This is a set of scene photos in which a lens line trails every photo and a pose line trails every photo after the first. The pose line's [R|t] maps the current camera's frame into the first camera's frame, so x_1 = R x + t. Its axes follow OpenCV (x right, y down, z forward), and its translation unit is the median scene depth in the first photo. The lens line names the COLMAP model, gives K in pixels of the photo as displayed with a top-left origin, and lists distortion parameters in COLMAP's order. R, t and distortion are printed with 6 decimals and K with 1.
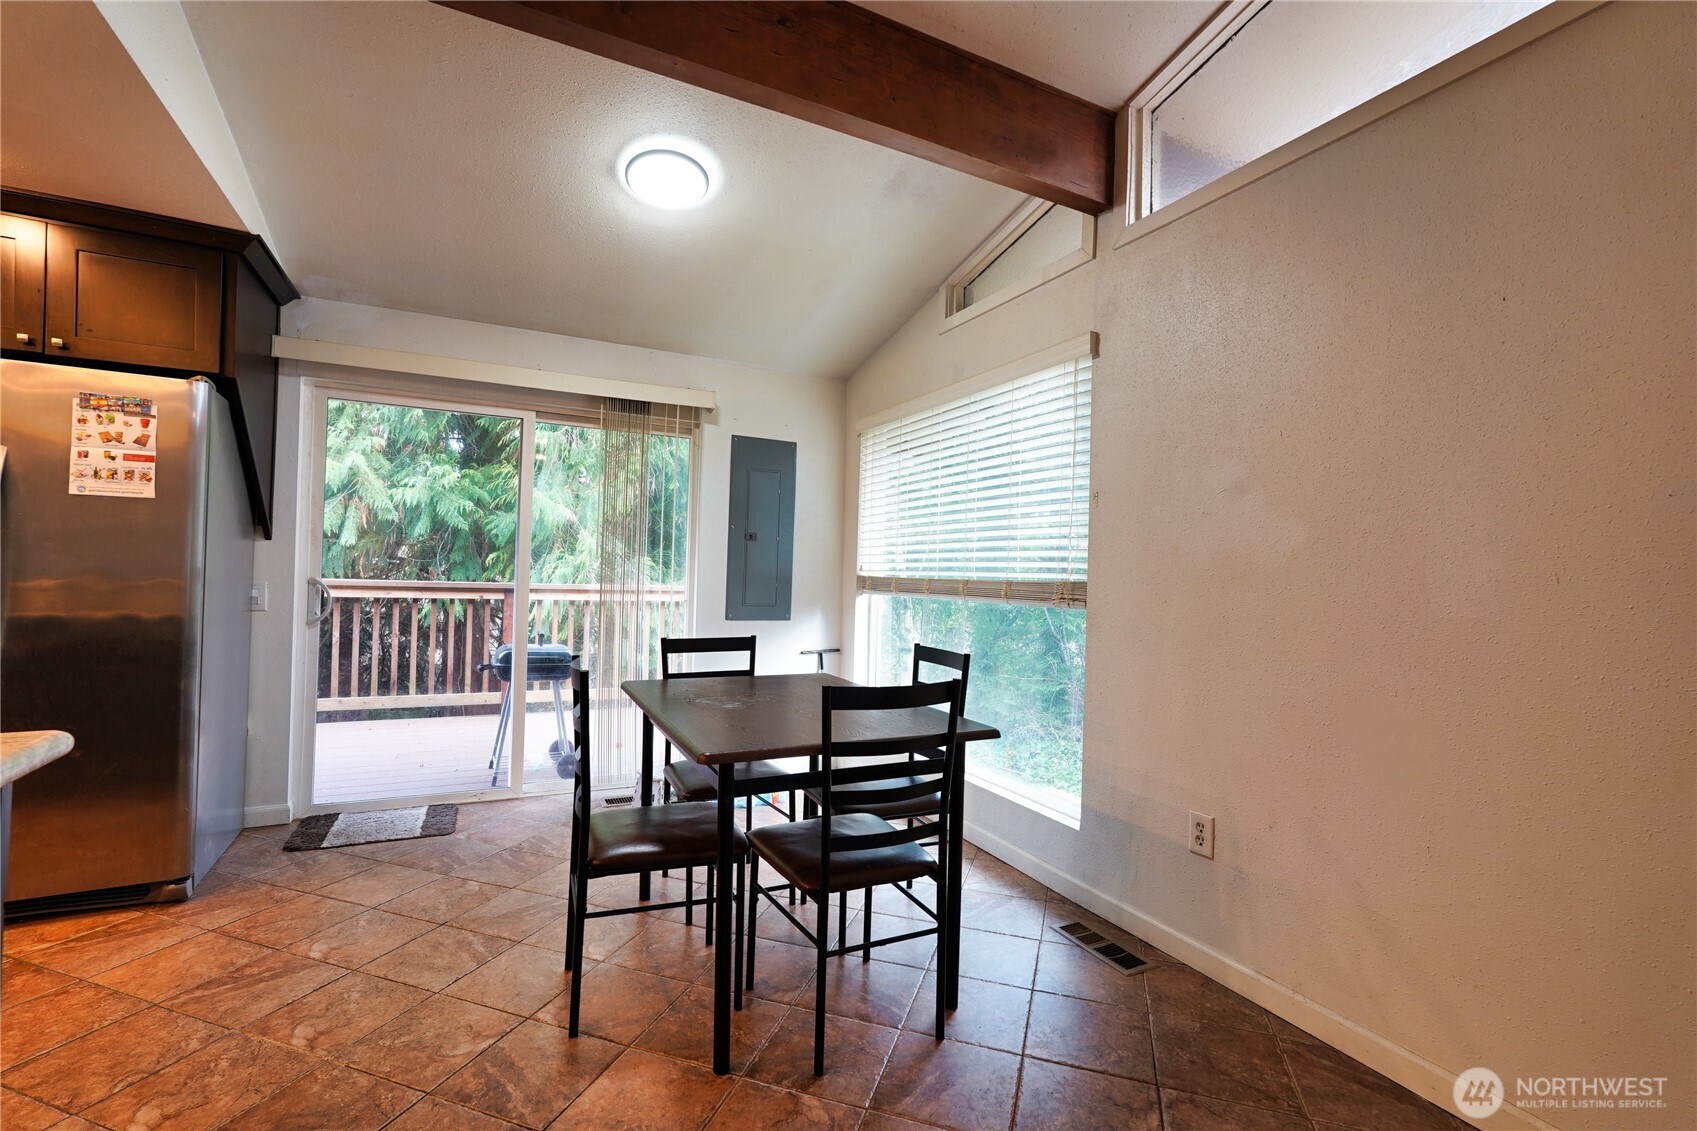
lens RADIAL K [[743.1, 0, 850.6], [0, 743.1, 567.4], [0, 0, 1]] dist [-0.014051, 0.001110]
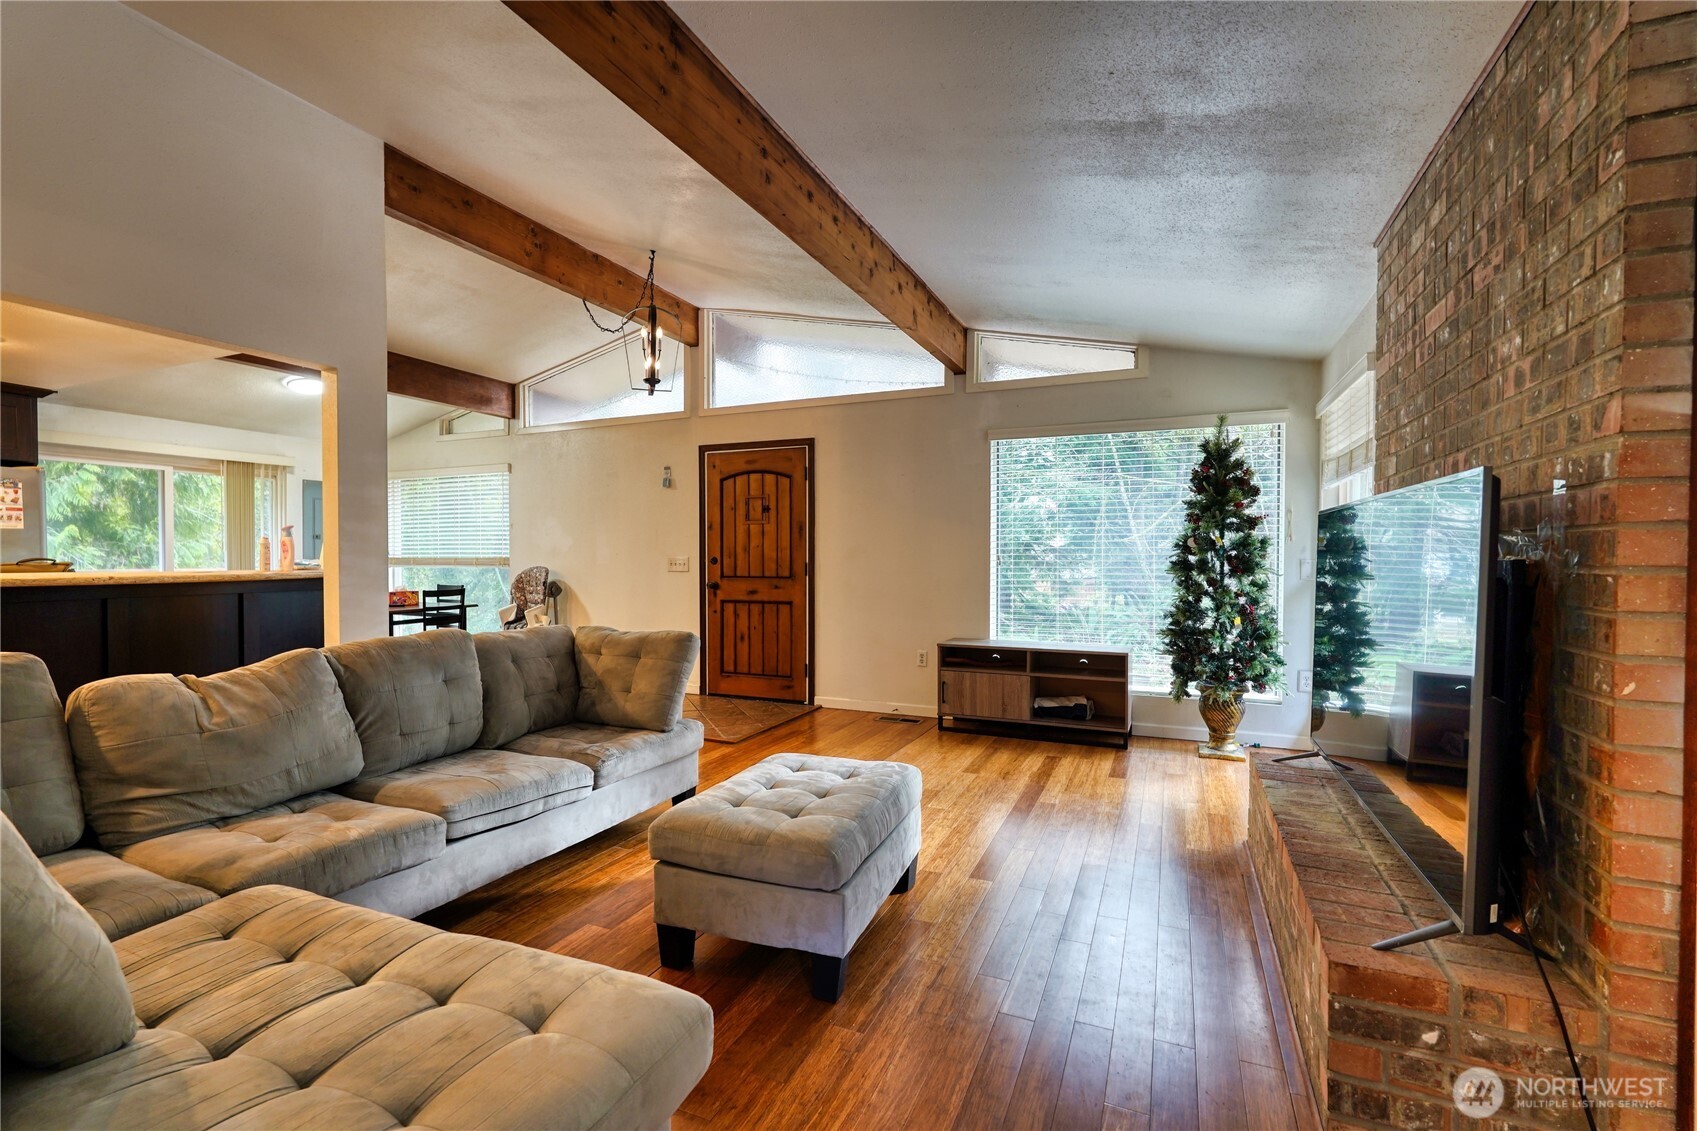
lens RADIAL K [[743.1, 0, 851.4], [0, 743.1, 561.5], [0, 0, 1]] dist [-0.014051, 0.001110]
pose [[0.762358, -0.029506, 0.646482, -0.466357], [0.010767, 0.999400, 0.032917, -0.041960], [-0.647066, -0.018134, 0.762219, -1.839704]]
